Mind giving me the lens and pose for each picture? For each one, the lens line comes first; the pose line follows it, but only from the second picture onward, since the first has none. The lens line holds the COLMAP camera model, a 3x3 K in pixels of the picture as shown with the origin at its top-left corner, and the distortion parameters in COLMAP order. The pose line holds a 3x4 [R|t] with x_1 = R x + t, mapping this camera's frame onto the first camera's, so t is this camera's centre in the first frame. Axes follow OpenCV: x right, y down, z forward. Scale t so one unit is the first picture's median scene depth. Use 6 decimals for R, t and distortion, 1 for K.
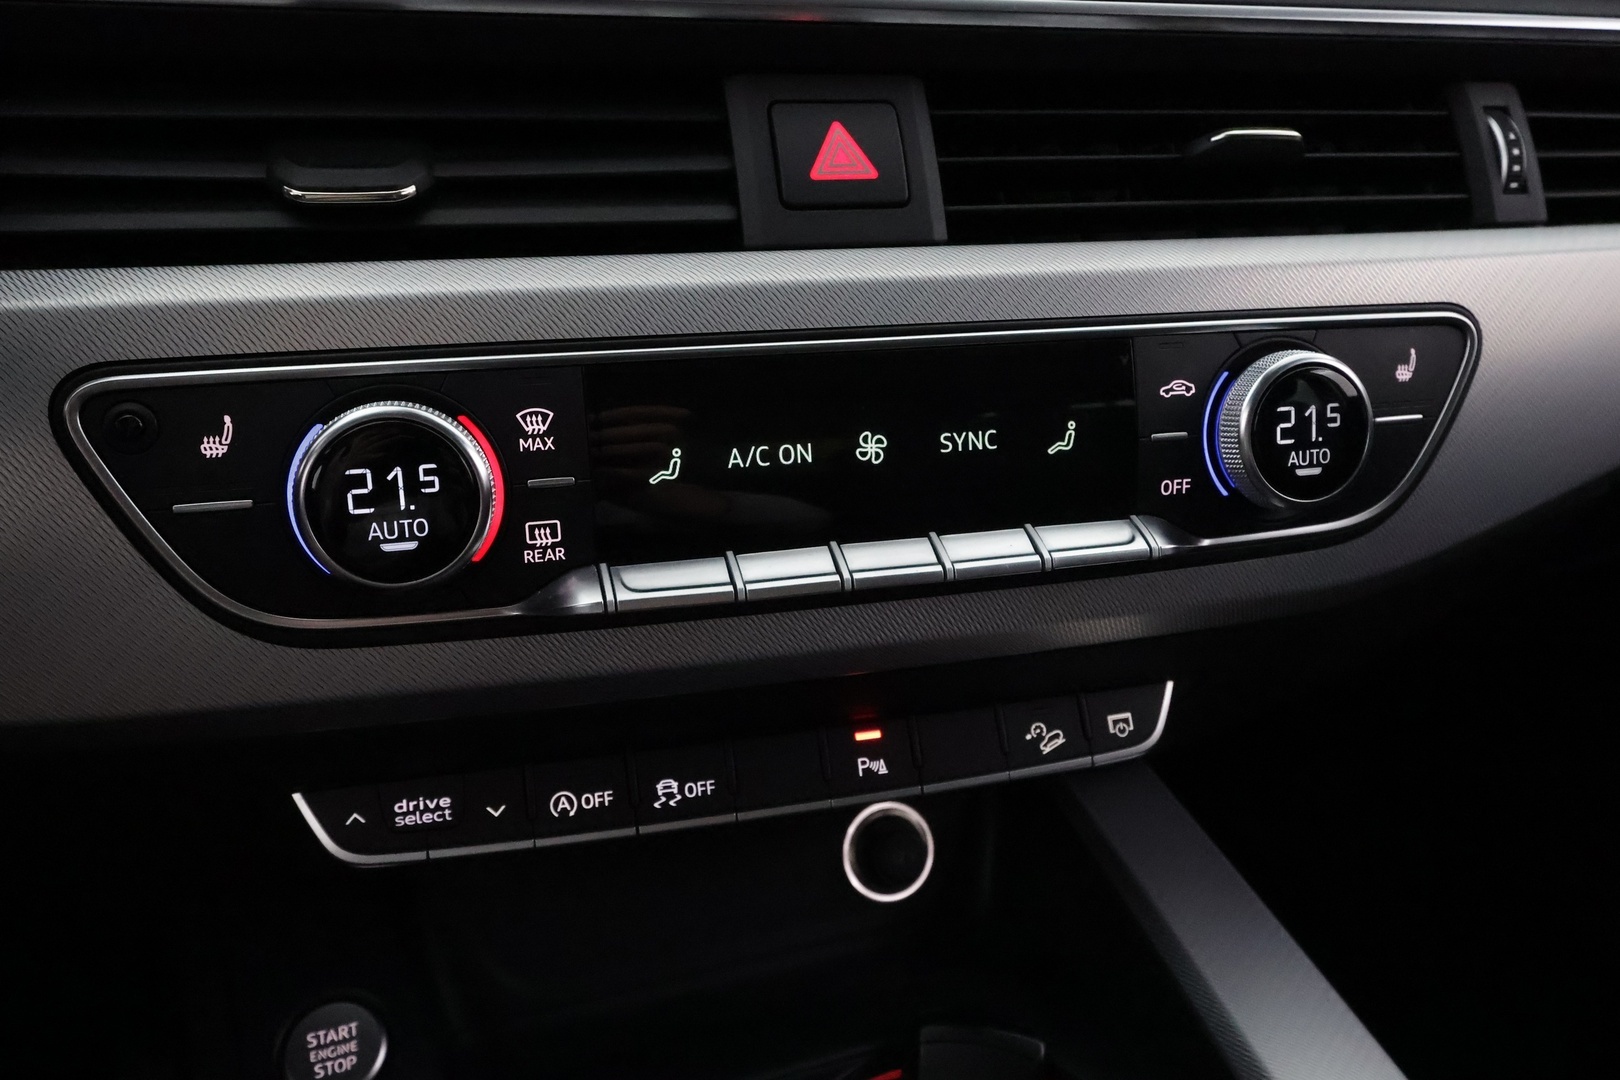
lens RADIAL K [[1281.3, 0, 819.2], [0, 1281.3, 531.8], [0, 0, 1]] dist [-0.001964, 0.010026]
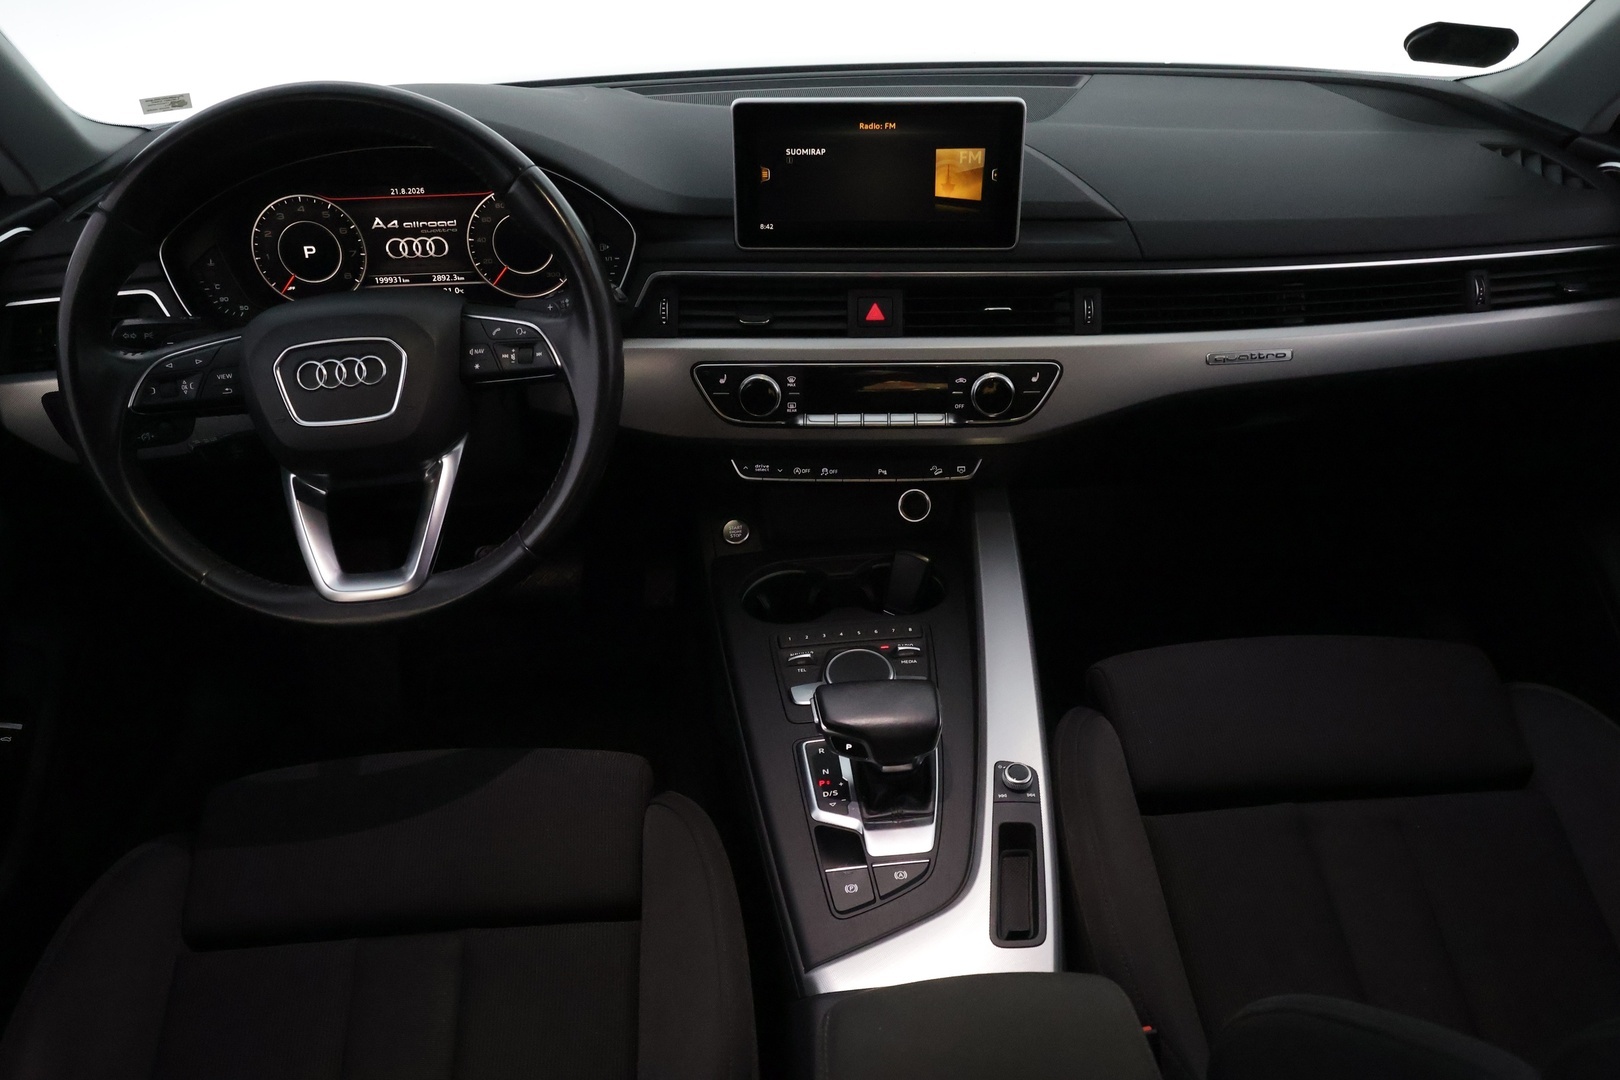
lens RADIAL K [[1281.3, 0, 820.8], [0, 1281.3, 550.1], [0, 0, 1]] dist [-0.001964, 0.010026]
pose [[0.954490, 0.138433, -0.264170, 0.945022], [-0.075300, 0.968913, 0.235666, -0.481646], [0.288582, -0.205048, 0.935241, -2.700498]]
